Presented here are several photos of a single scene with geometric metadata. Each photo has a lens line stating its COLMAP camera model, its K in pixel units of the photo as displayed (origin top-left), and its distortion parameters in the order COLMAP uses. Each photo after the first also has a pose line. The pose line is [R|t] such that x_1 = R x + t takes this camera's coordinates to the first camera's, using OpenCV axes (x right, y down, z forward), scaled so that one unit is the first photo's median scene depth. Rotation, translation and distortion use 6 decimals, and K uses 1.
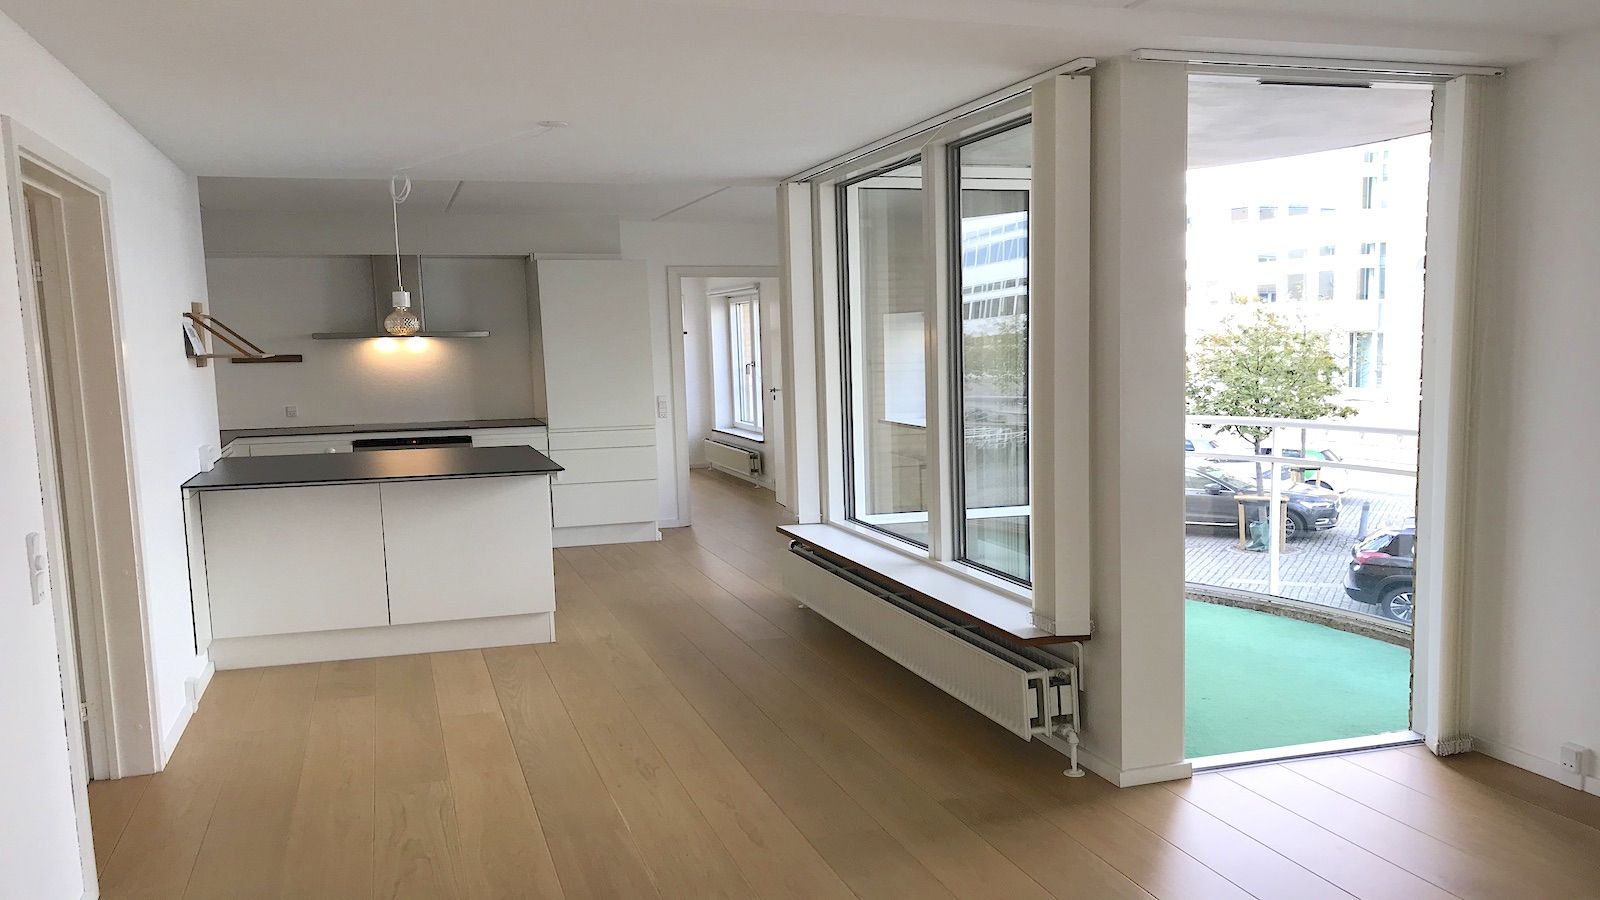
lens RADIAL K [[1287.8, 0, 800.0], [0, 1287.8, 450.0], [0, 0, 1]] dist [0.011537, 0.006551]
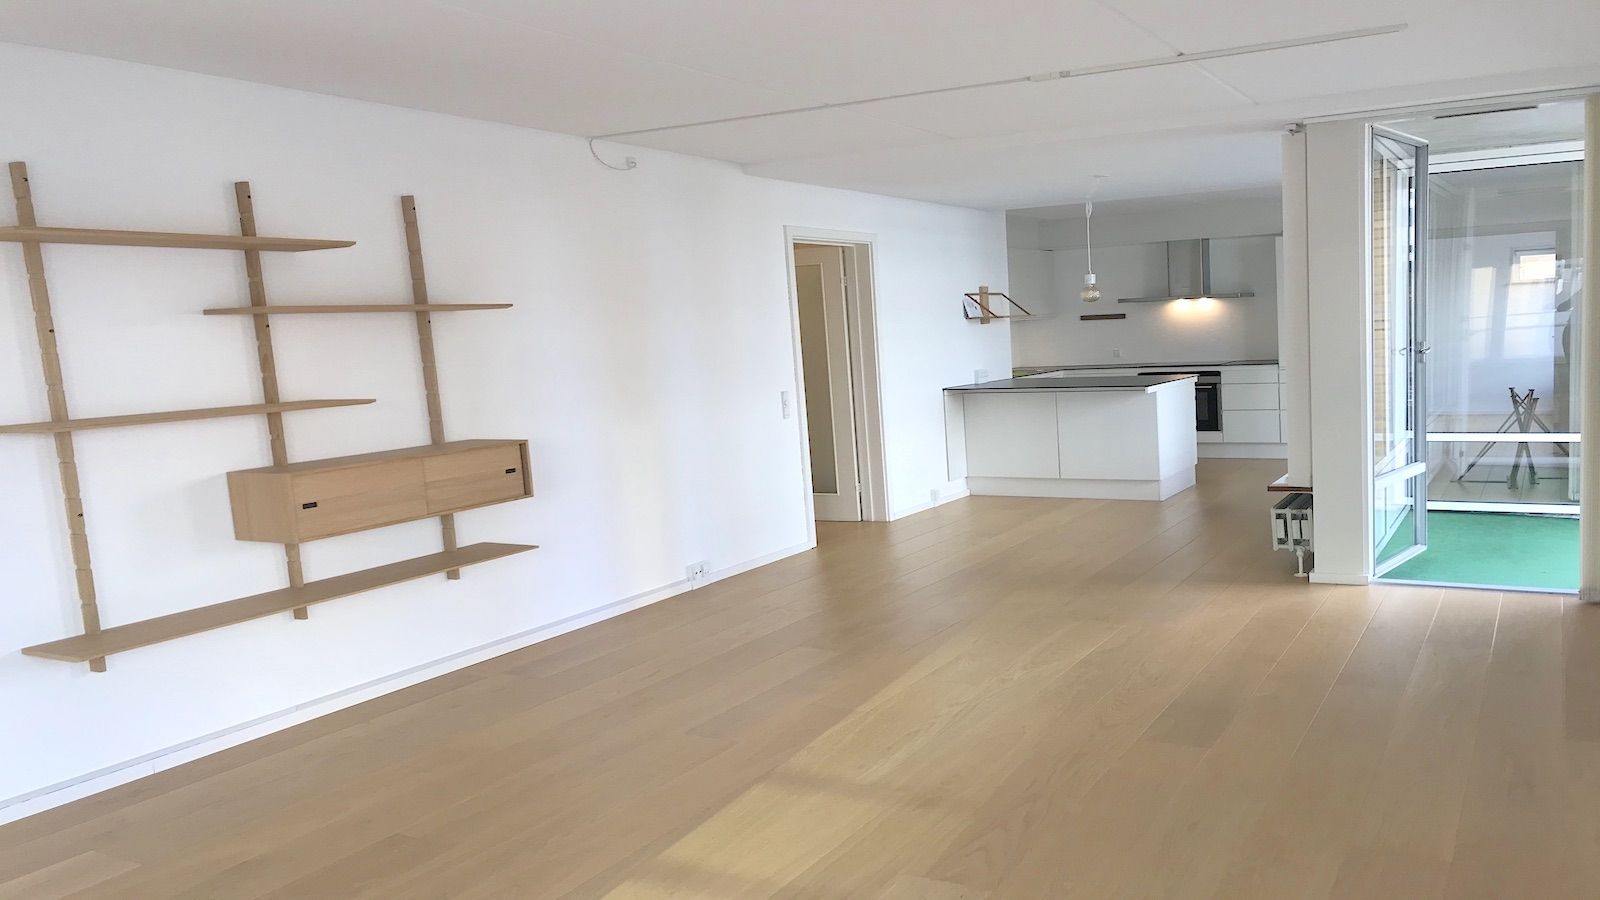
lens RADIAL K [[1287.8, 0, 800.0], [0, 1287.8, 450.0], [0, 0, 1]] dist [0.011537, 0.006551]
pose [[0.670532, 0.057070, -0.739682, 0.955809], [-0.029979, 0.998307, 0.049848, 0.037412], [0.741275, -0.011250, 0.671108, -0.507923]]
